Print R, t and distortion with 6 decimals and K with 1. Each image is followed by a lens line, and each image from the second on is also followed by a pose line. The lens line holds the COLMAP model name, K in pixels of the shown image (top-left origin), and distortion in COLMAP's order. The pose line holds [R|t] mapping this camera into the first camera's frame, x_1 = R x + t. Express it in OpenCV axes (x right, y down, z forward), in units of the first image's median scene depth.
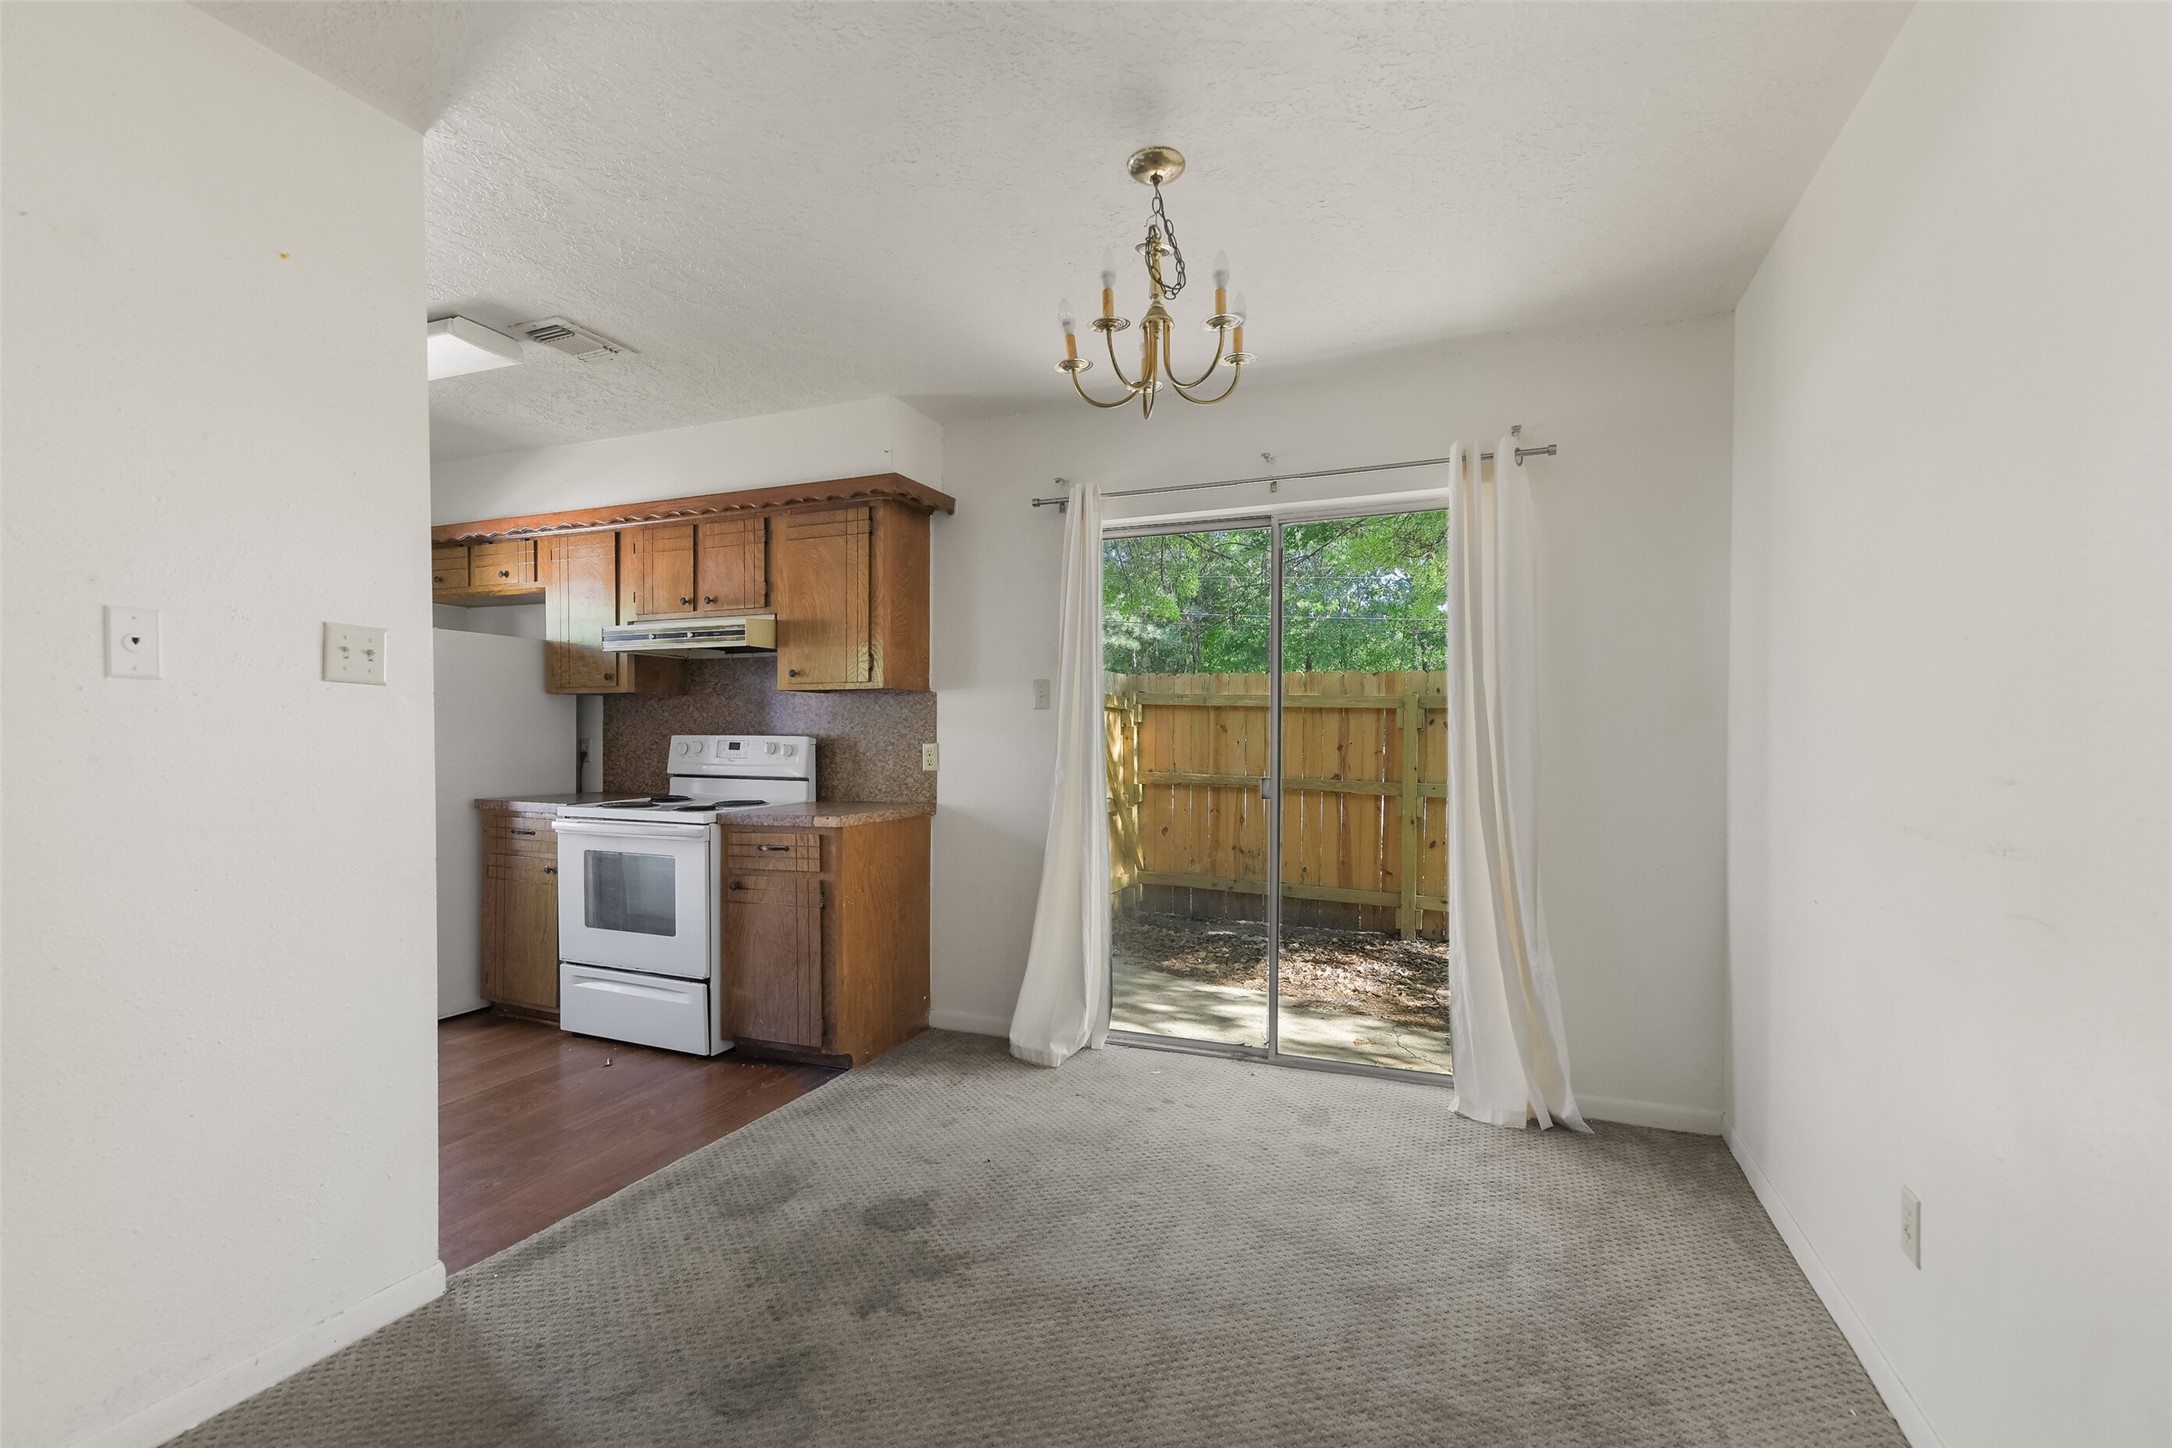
lens RADIAL K [[949.7, 0, 1080.0], [0, 949.7, 719.5], [0, 0, 1]] dist [-0.001114, 0.000219]
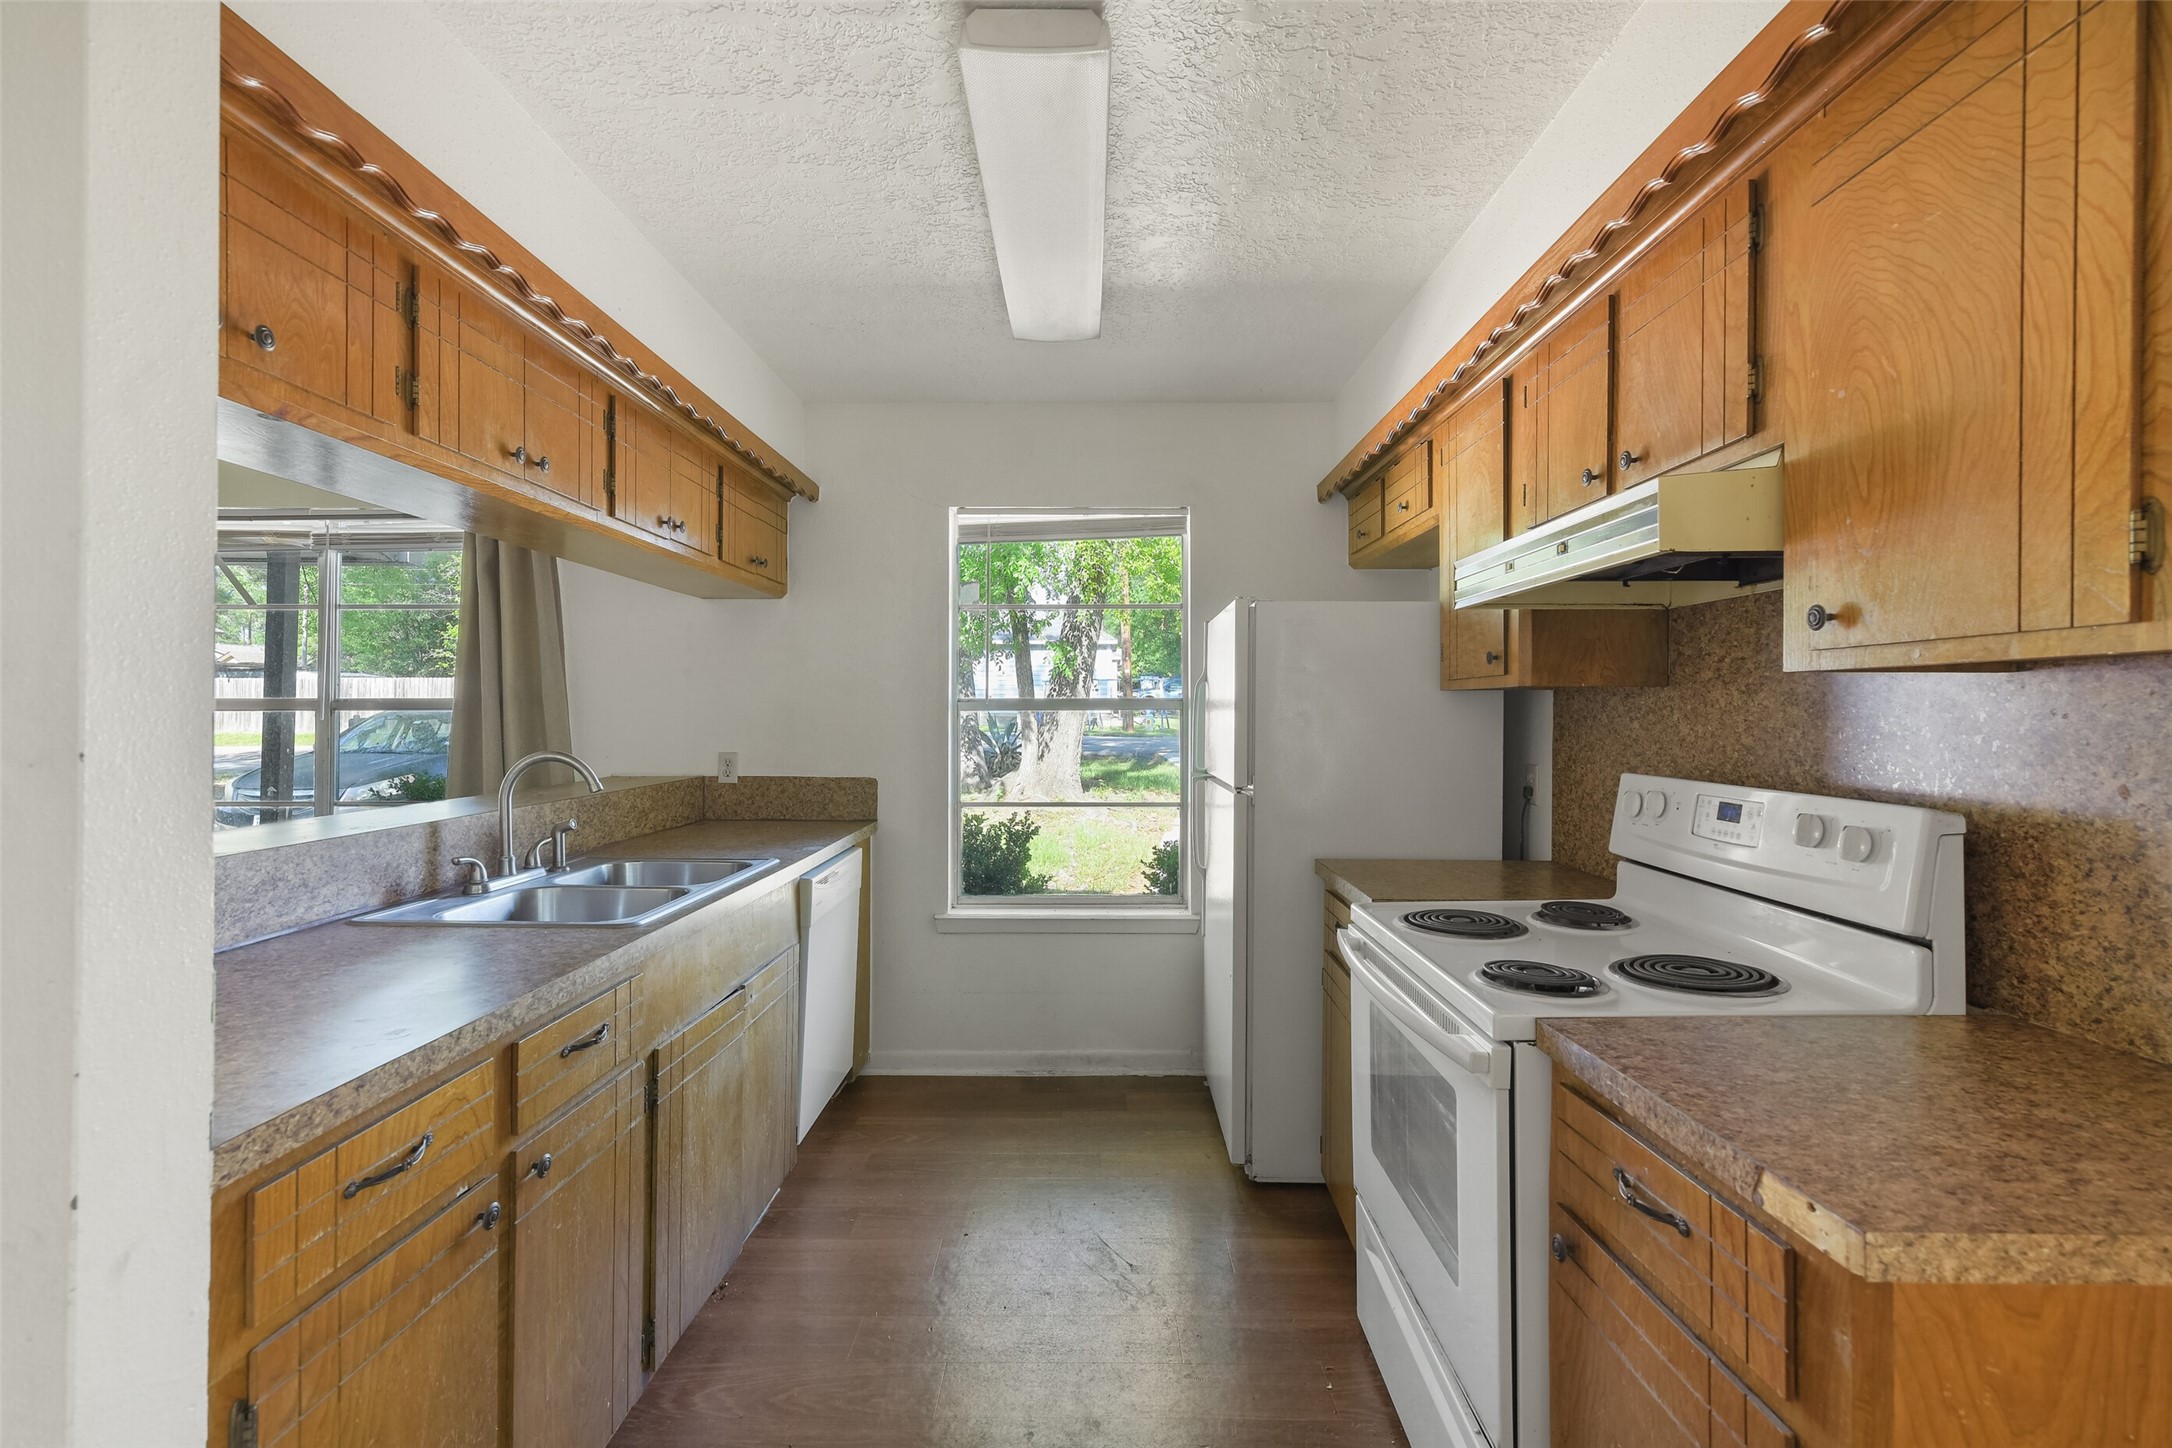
lens RADIAL K [[949.7, 0, 1080.0], [0, 949.7, 719.5], [0, 0, 1]] dist [-0.001114, 0.000219]
pose [[0.361545, 0.005101, -0.932341, -0.094010], [0.013485, 0.999852, 0.010699, -0.020570], [0.932257, -0.016440, 0.361422, 0.639015]]
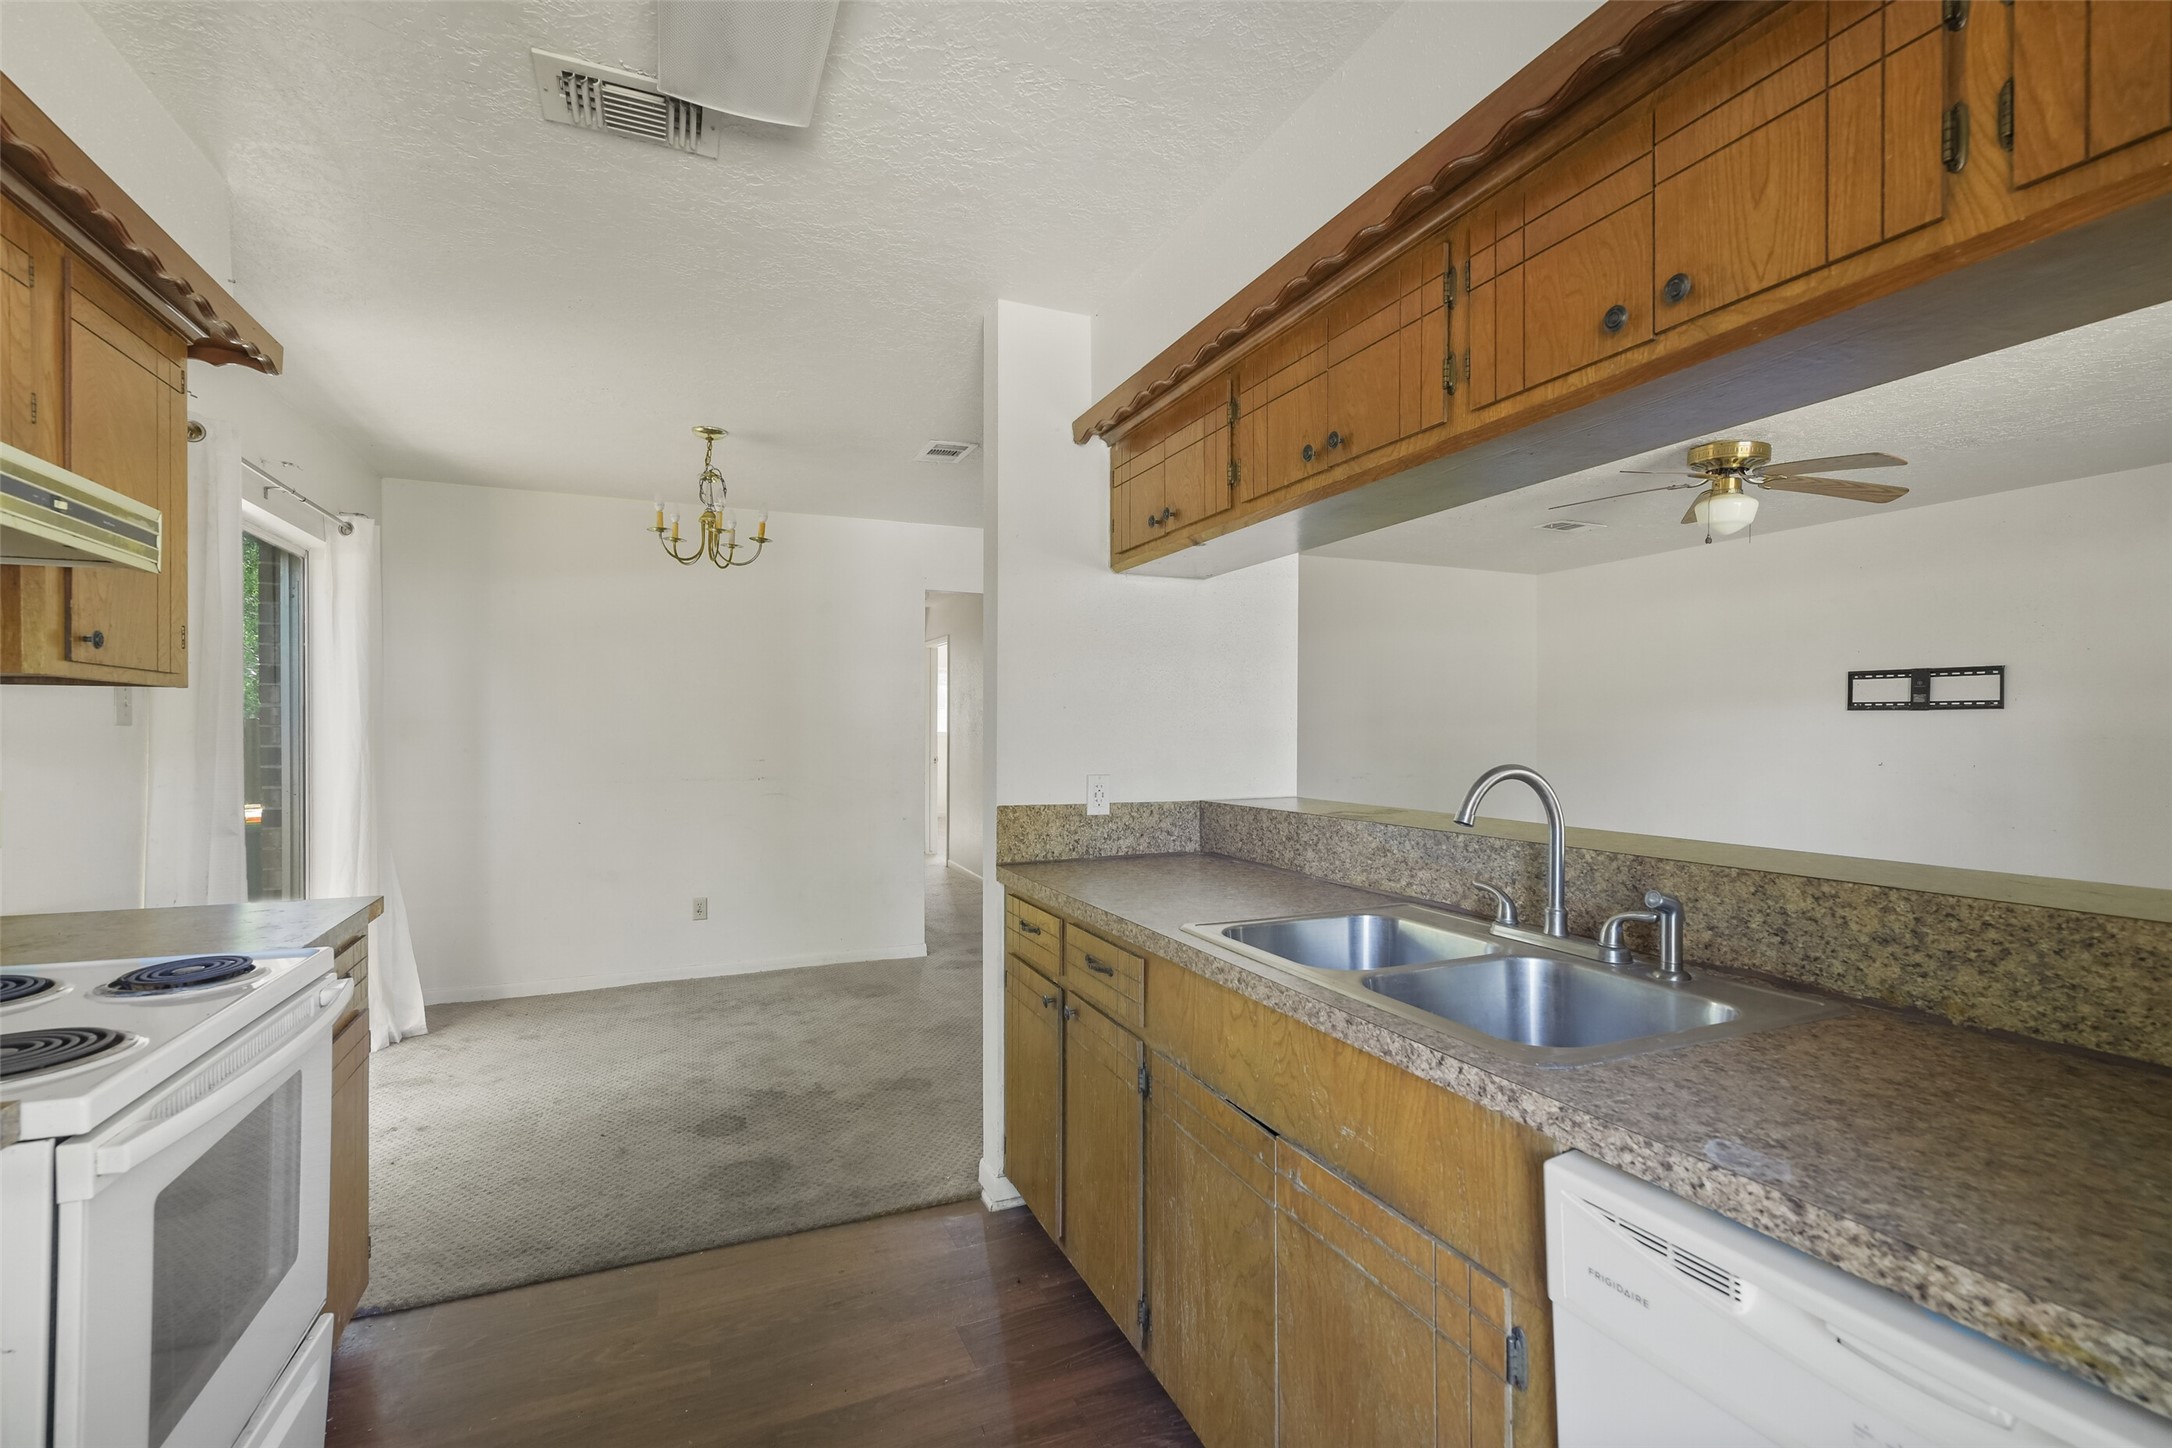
lens RADIAL K [[949.7, 0, 1080.0], [0, 949.7, 719.5], [0, 0, 1]] dist [-0.001114, 0.000219]
pose [[-0.714313, 0.005585, 0.699804, -0.882996], [-0.004618, 0.999909, -0.012694, -0.011382], [-0.699811, -0.012299, -0.714222, 0.967525]]
